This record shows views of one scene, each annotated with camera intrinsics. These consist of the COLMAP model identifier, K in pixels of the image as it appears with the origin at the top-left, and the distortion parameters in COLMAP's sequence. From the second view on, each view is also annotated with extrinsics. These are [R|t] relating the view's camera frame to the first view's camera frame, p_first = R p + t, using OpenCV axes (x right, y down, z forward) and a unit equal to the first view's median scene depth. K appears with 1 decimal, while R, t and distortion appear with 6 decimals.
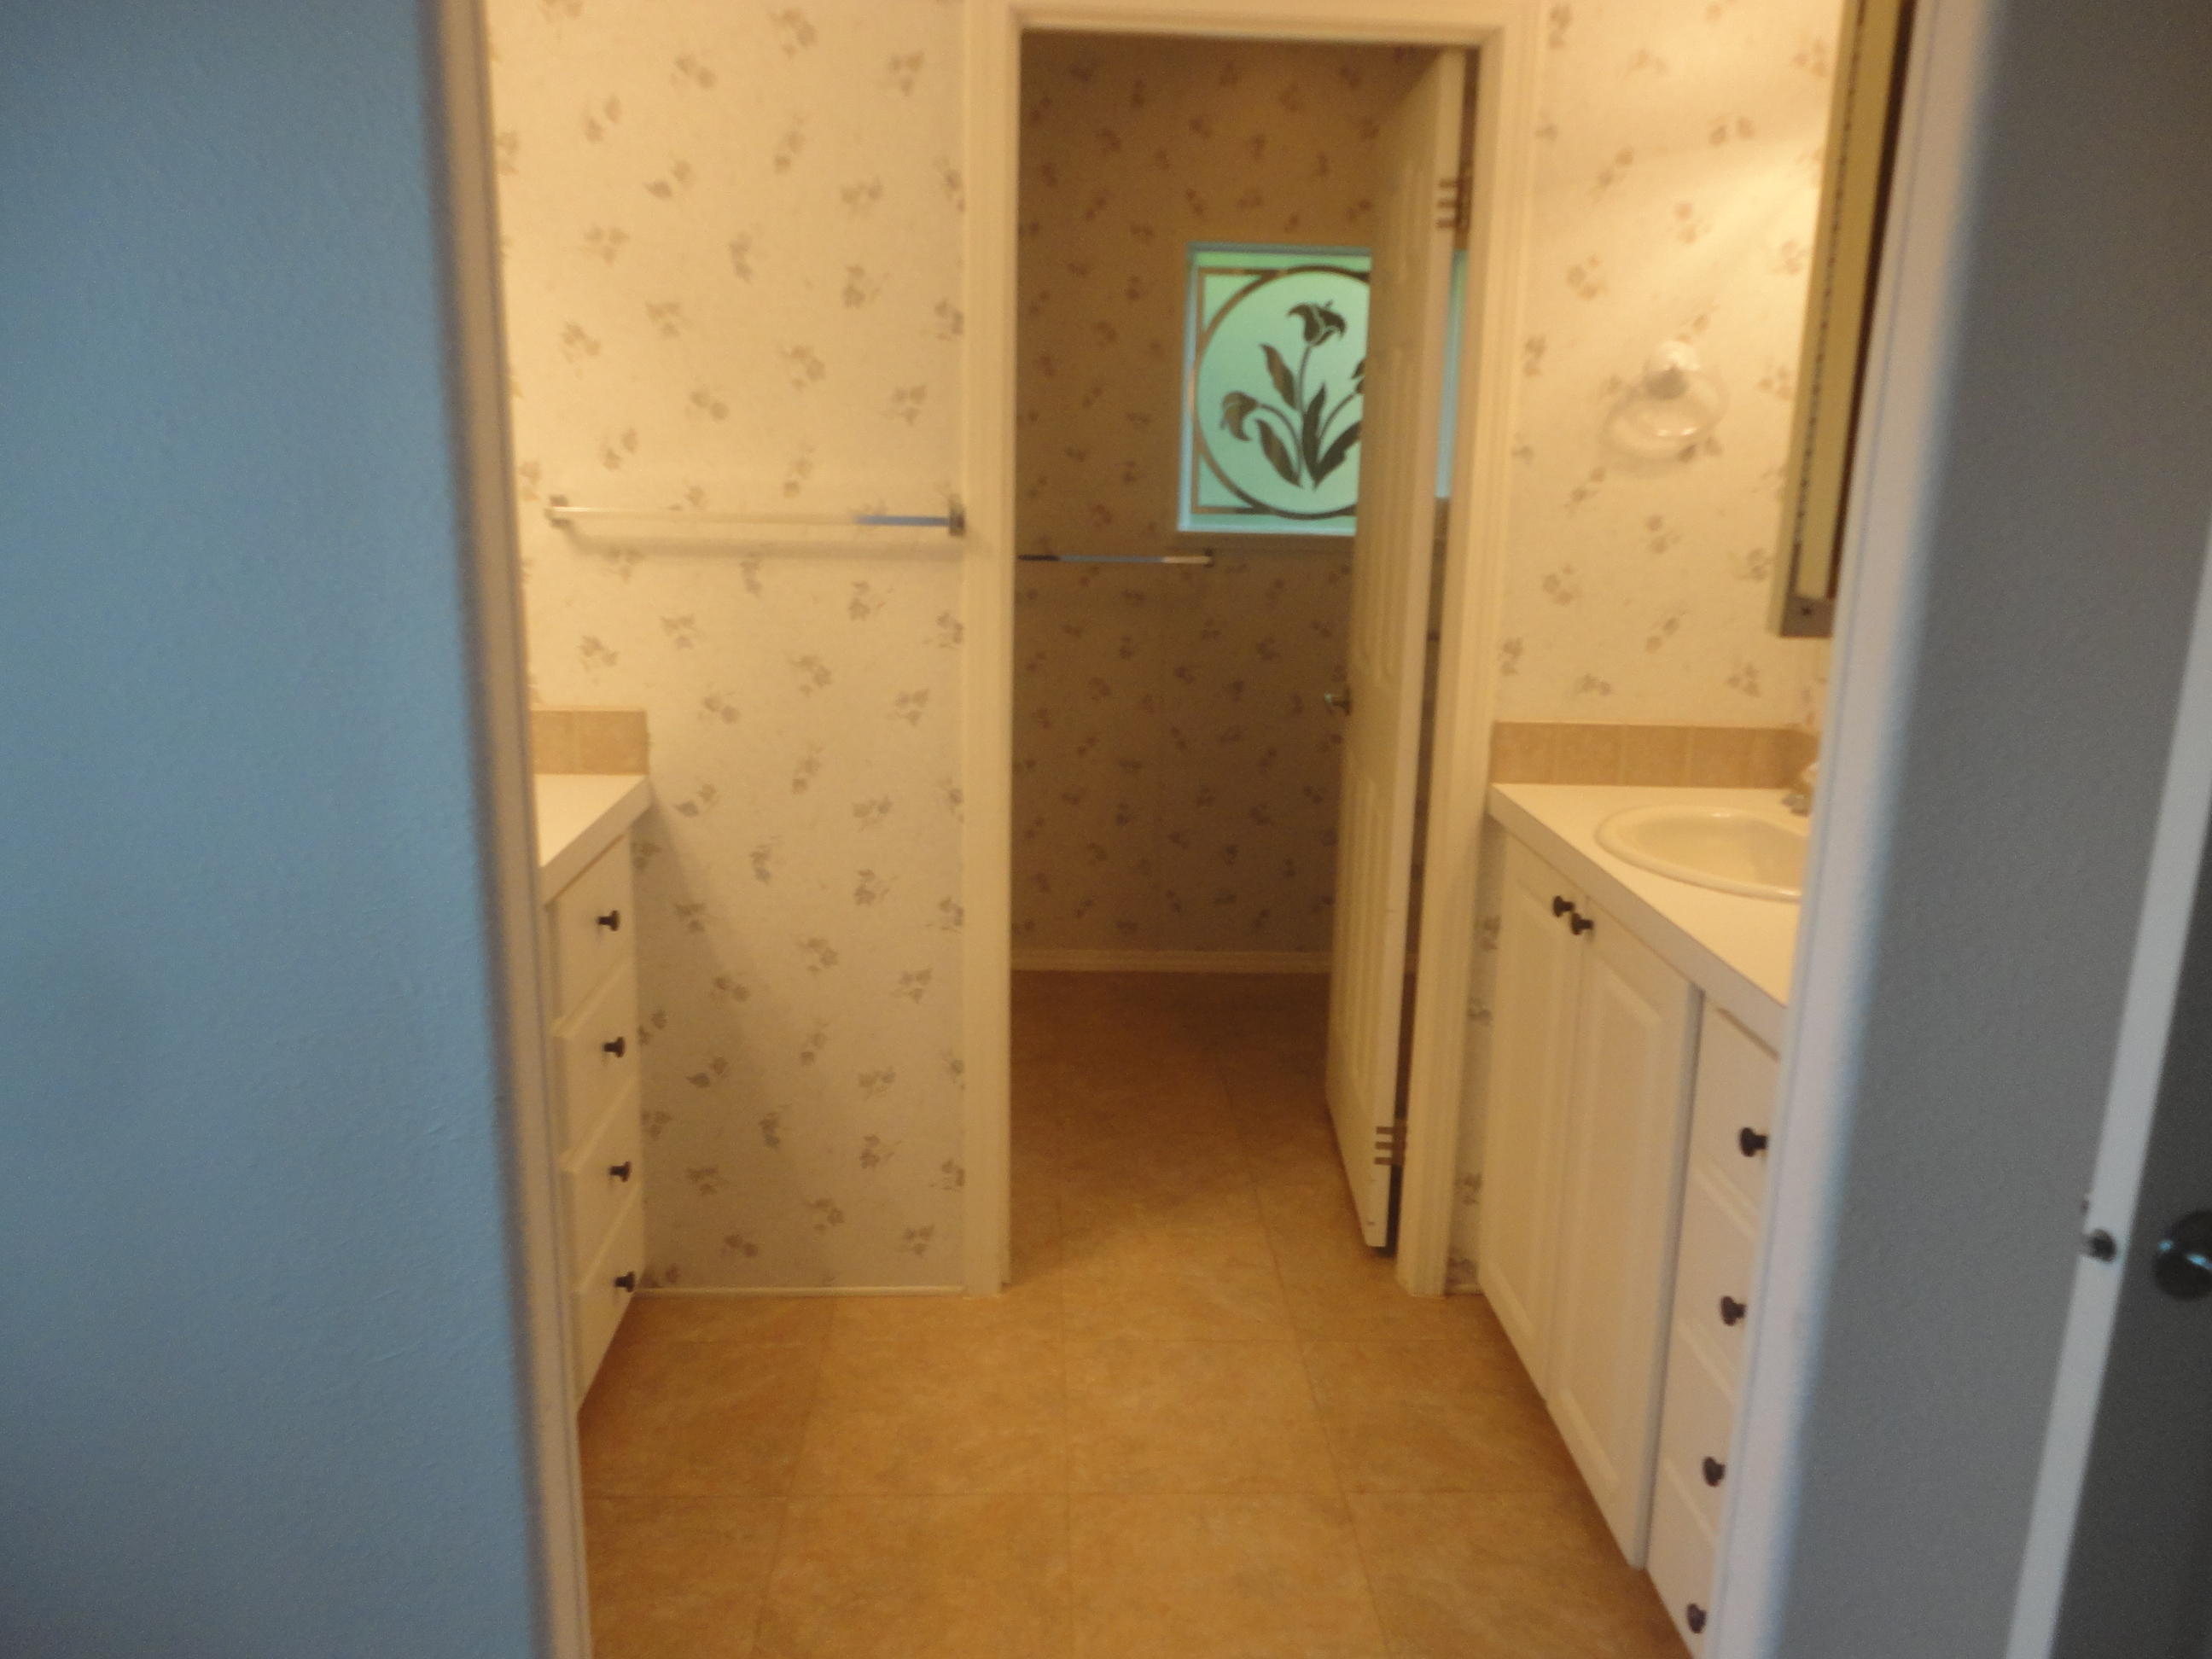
lens RADIAL K [[1617.3, 0, 1086.4], [0, 1617.3, 812.0], [0, 0, 1]] dist [0.003196, 0.000728]
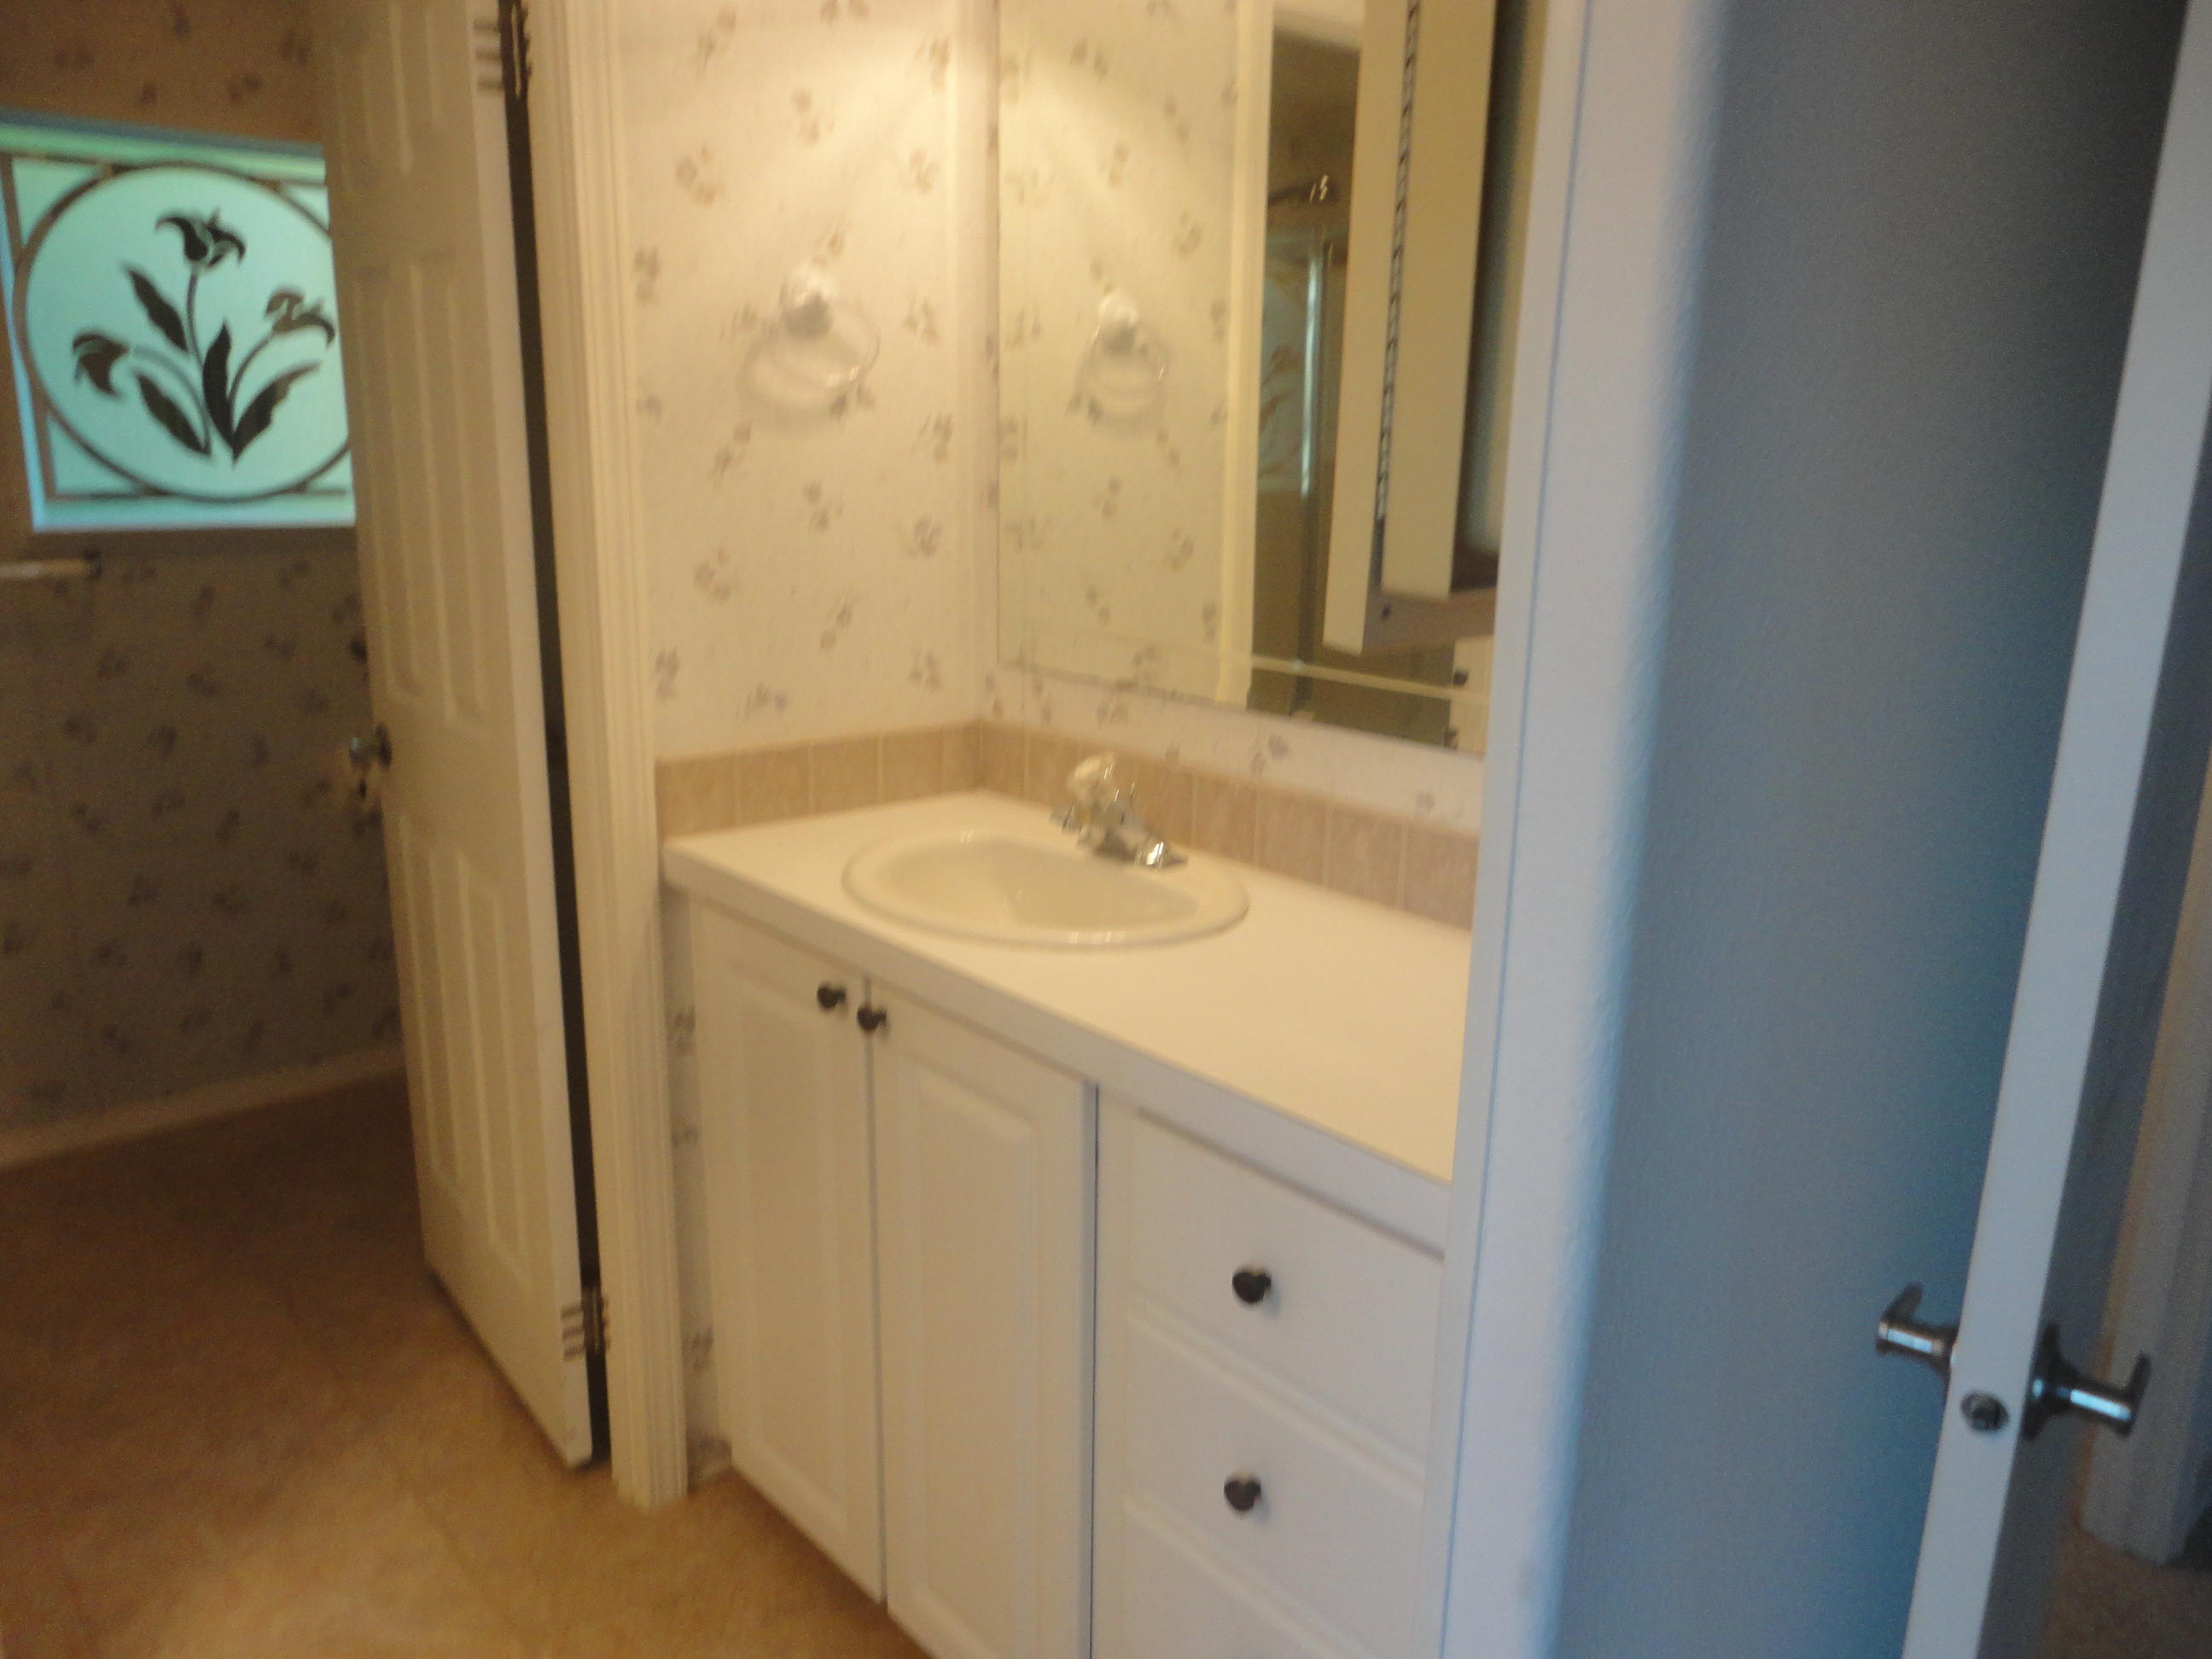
lens RADIAL K [[1617.3, 0, 1102.9], [0, 1617.3, 802.7], [0, 0, 1]] dist [0.003196, 0.000728]
pose [[0.774472, -0.155804, 0.613121, -0.026496], [0.146974, 0.986992, 0.065158, -0.026957], [-0.615298, 0.039650, 0.787297, 0.132551]]
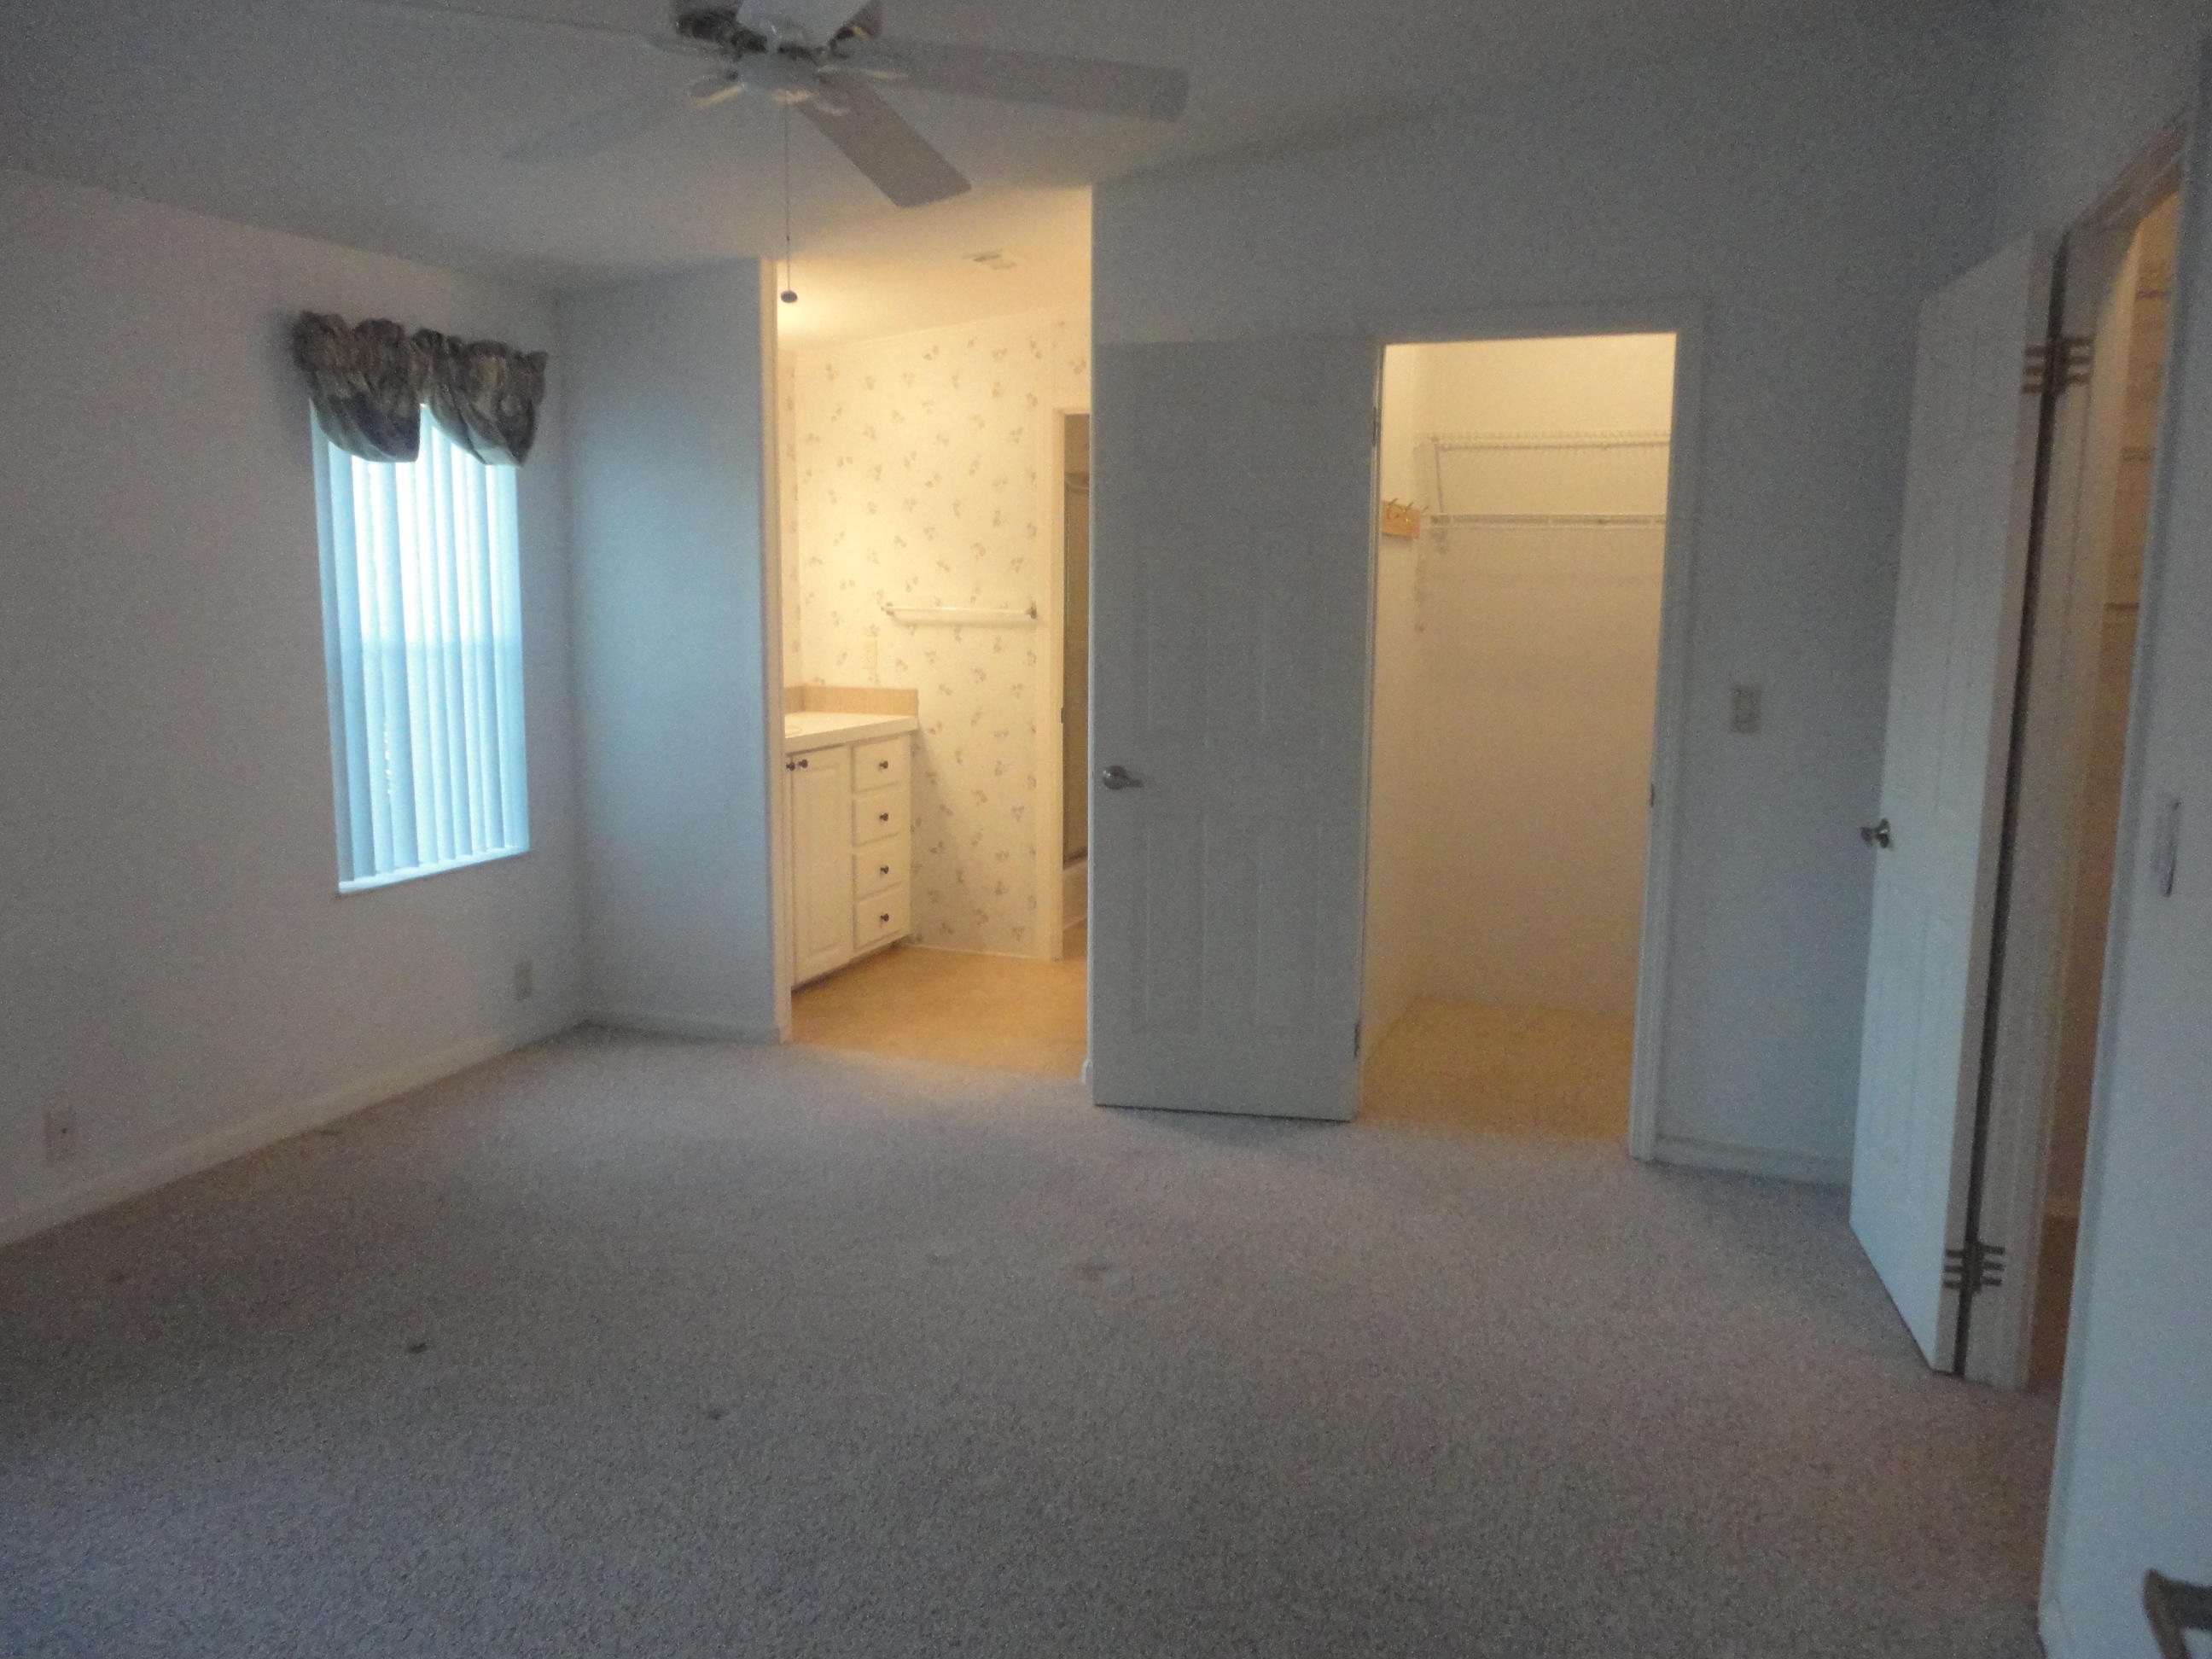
lens RADIAL K [[1617.3, 0, 1121.4], [0, 1617.3, 822.7], [0, 0, 1]] dist [0.003196, 0.000728]
pose [[0.920896, 0.046438, -0.387032, 1.044337], [-0.084014, 0.993189, -0.080734, 0.333503], [0.380647, 0.106864, 0.918525, -1.194384]]
